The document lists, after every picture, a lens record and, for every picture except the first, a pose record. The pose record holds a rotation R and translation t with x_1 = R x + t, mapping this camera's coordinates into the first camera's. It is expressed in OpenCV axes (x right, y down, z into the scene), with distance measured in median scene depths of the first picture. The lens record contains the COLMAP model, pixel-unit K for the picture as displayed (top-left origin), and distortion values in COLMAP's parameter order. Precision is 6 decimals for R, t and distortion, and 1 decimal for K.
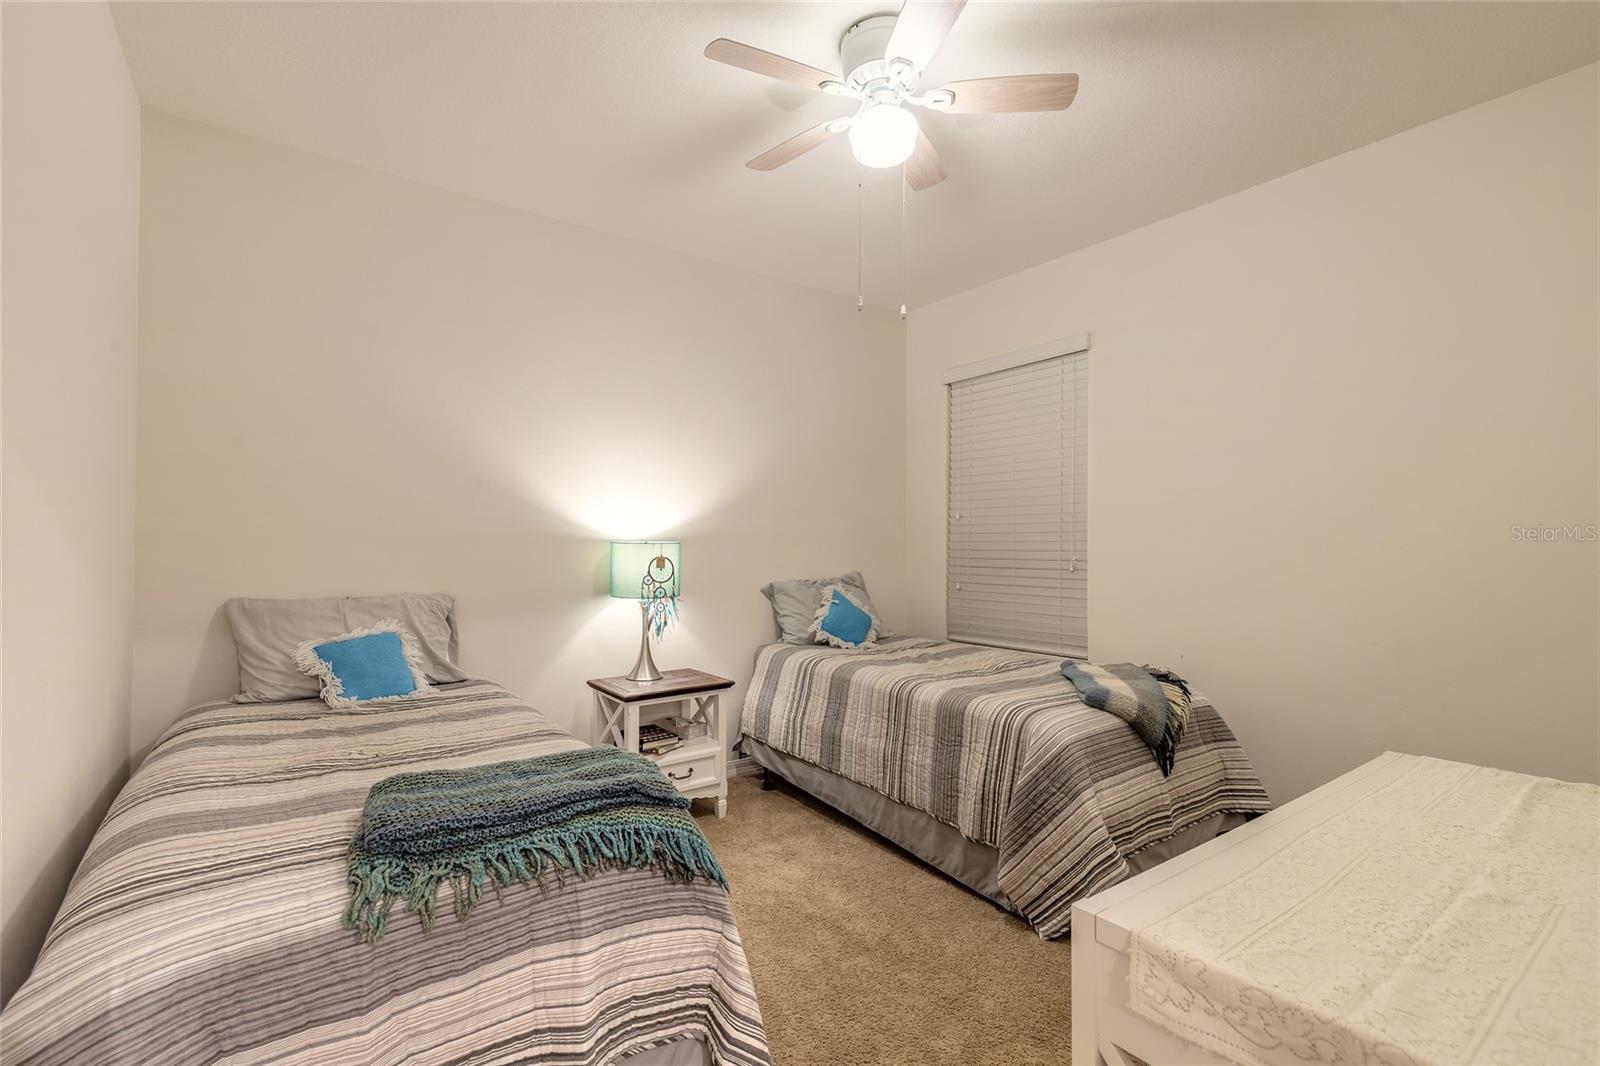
lens RADIAL K [[727.7, 0, 797.4], [0, 727.7, 537.9], [0, 0, 1]] dist [0.004786, -0.000052]
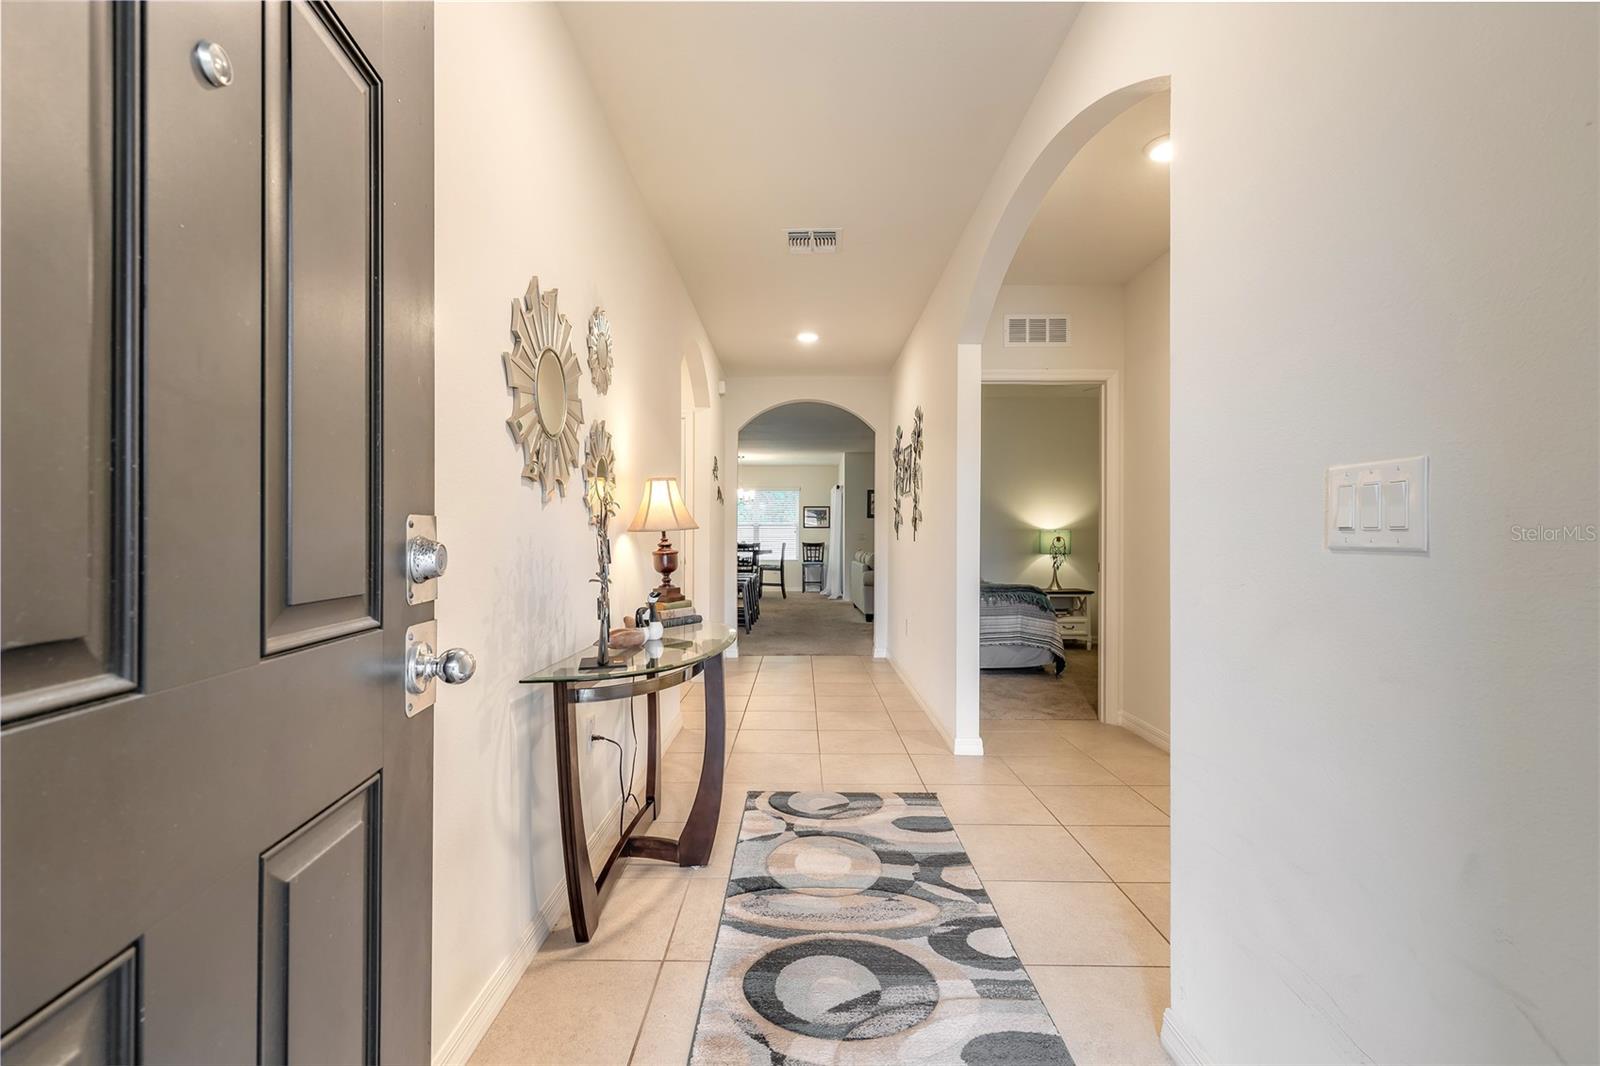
lens RADIAL K [[727.7, 0, 800.4], [0, 727.7, 538.8], [0, 0, 1]] dist [0.004786, -0.000052]
pose [[0.807977, -0.003057, -0.589207, 0.539604], [0.003858, 0.999993, 0.000102, 0.027149], [0.589202, -0.002356, 0.807982, -1.461556]]
